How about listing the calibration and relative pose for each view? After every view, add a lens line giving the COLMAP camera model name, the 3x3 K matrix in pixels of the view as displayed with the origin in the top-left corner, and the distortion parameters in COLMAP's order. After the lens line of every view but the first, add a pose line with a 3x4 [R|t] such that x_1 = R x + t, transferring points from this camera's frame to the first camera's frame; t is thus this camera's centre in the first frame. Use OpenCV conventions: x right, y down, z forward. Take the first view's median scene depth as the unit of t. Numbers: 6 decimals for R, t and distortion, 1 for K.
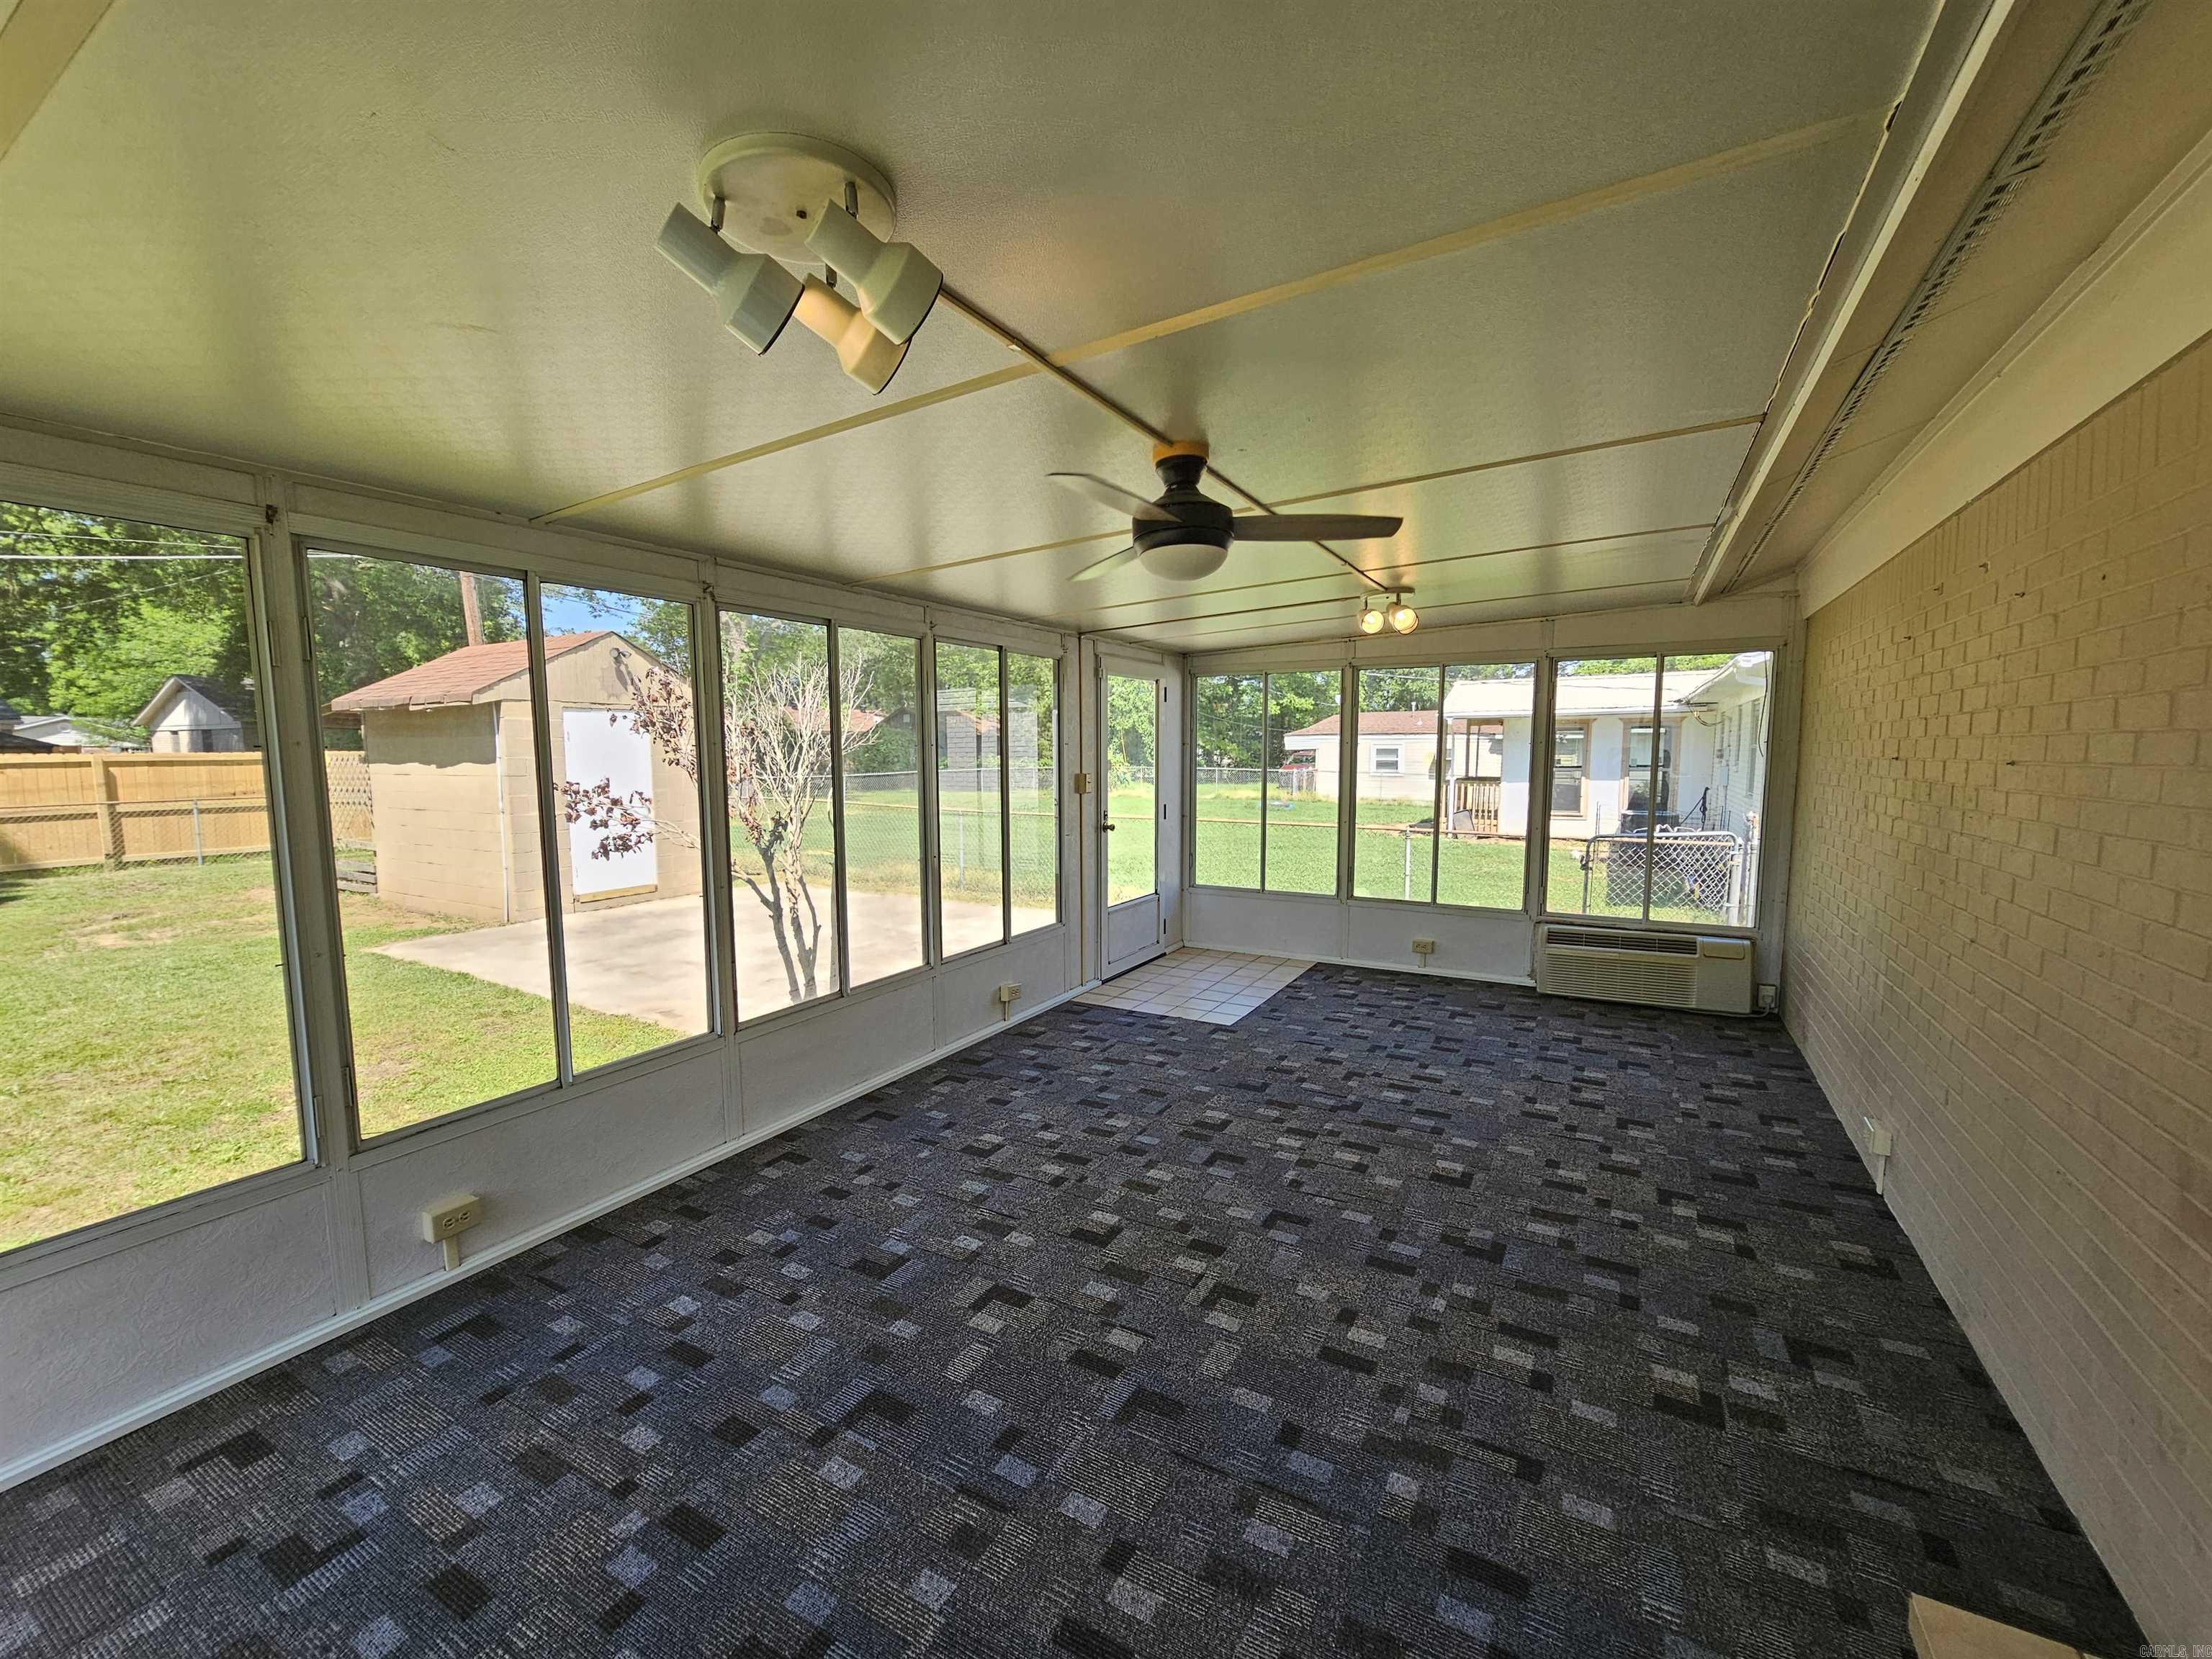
lens RADIAL K [[908.1, 0, 1100.1], [0, 908.1, 843.2], [0, 0, 1]] dist [-0.003801, 0.000801]
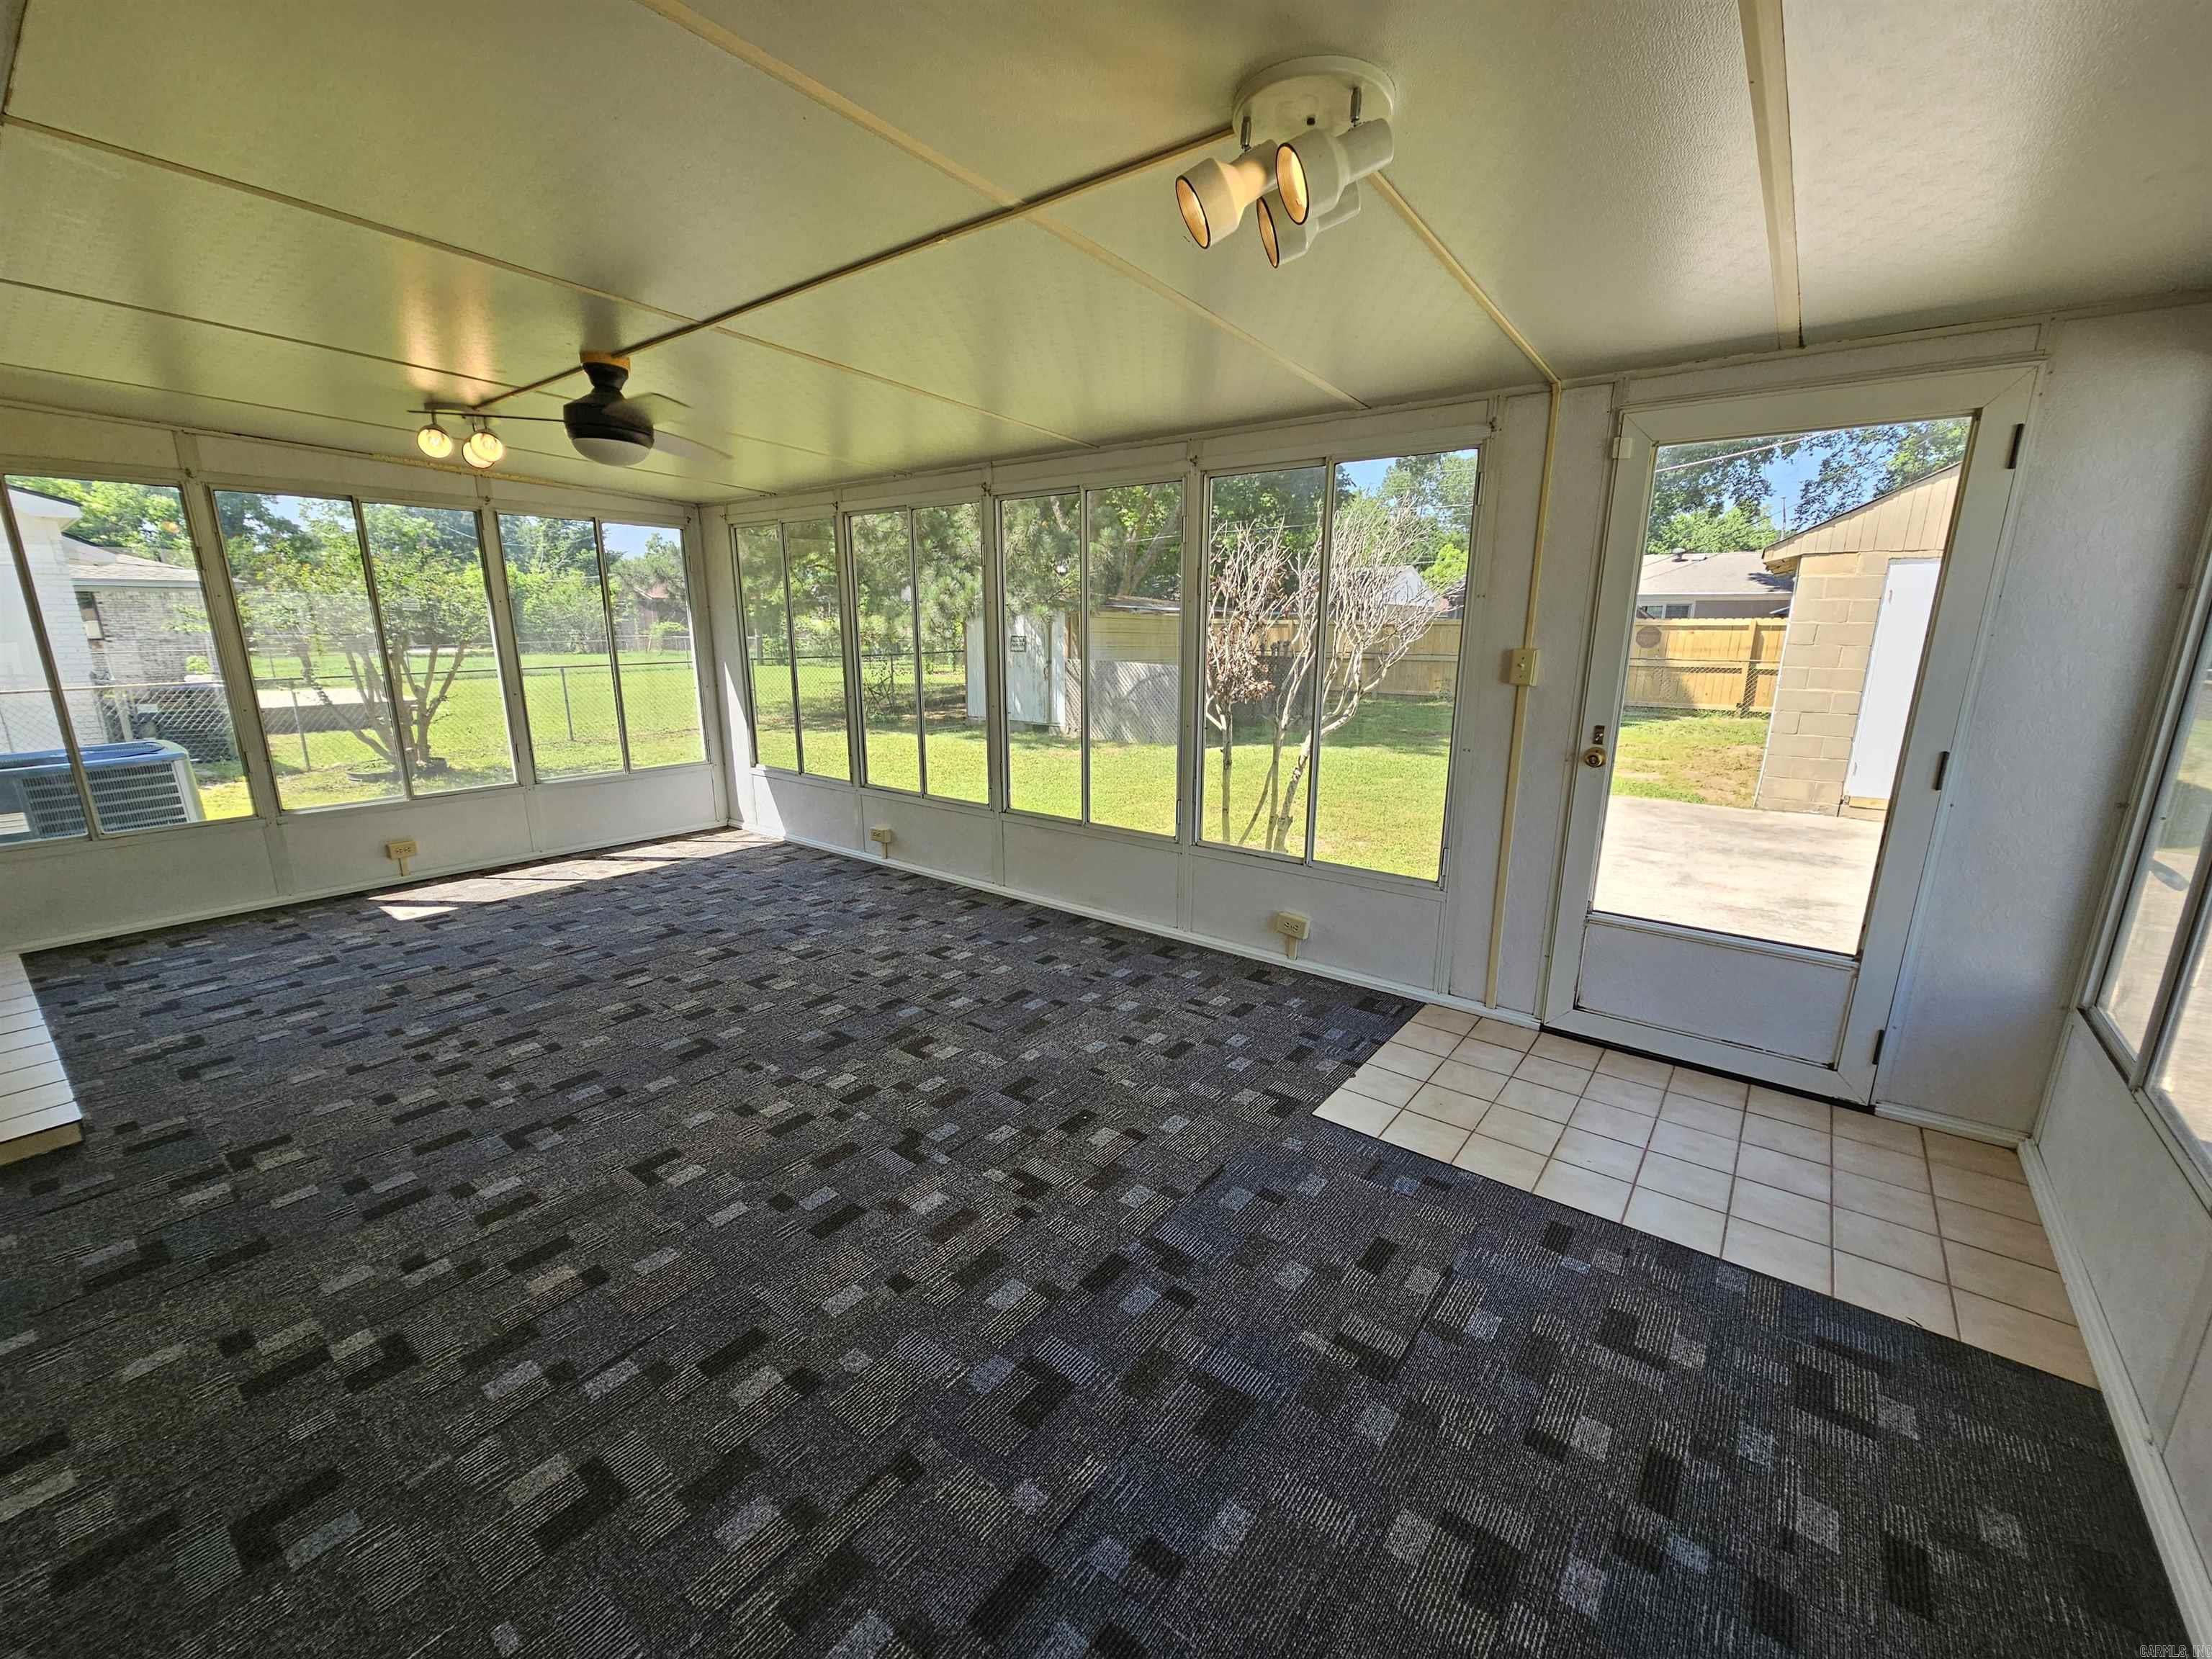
lens RADIAL K [[908.1, 0, 1107.4], [0, 908.1, 834.7], [0, 0, 1]] dist [-0.003801, 0.000801]
pose [[-0.139980, 0.232171, -0.962550, 0.954145], [-0.105059, 0.963151, 0.247594, -0.126206], [0.984565, 0.135782, -0.110430, 1.340490]]
